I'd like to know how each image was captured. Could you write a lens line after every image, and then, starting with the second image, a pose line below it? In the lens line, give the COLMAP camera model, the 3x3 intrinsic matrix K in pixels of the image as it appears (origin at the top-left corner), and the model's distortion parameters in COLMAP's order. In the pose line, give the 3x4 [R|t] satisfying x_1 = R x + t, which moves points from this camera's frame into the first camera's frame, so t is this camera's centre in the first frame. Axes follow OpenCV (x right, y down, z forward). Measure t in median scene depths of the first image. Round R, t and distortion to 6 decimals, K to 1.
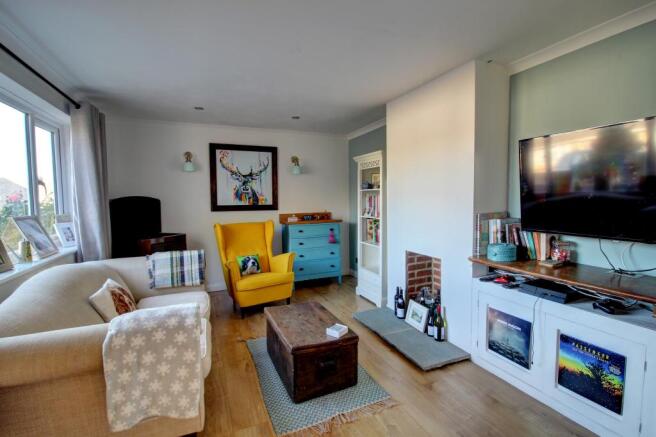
lens RADIAL K [[304.4, 0, 331.8], [0, 304.4, 213.4], [0, 0, 1]] dist [-0.000498, -0.011358]
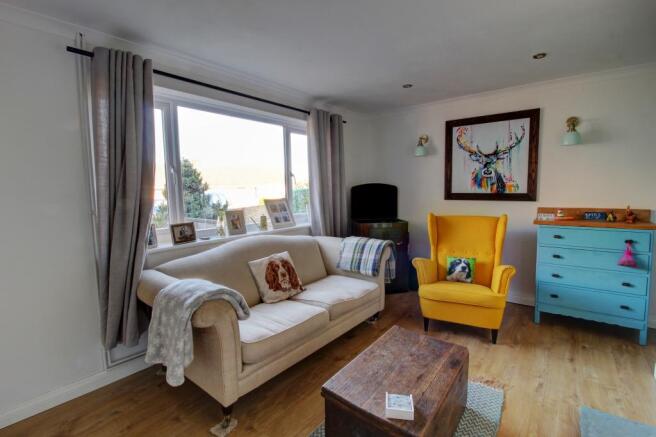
lens RADIAL K [[304.4, 0, 331.8], [0, 304.4, 213.4], [0, 0, 1]] dist [-0.000498, -0.011358]
pose [[0.477047, 0.078358, -0.875378, 0.288922], [-0.034125, 0.996918, 0.070640, -0.023139], [0.878215, -0.003827, 0.478250, 0.377173]]
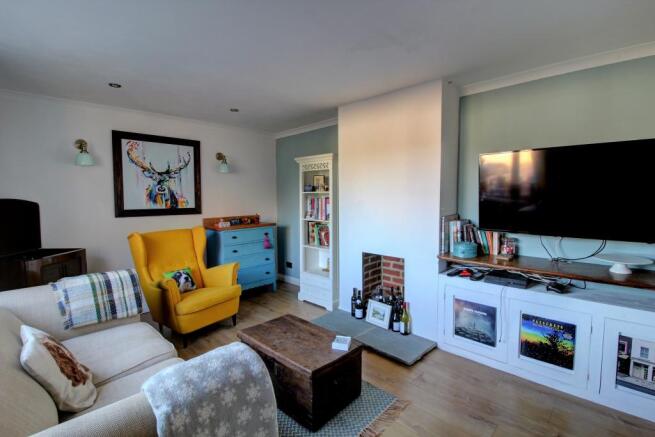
lens RADIAL K [[303.9, 0, 331.3], [0, 303.9, 213.5], [0, 0, 1]] dist [-0.000498, -0.011358]
pose [[0.923369, -0.017081, 0.383535, -0.236040], [0.015684, 0.999854, 0.006771, -0.017691], [-0.383594, -0.000237, 0.923502, 0.085349]]
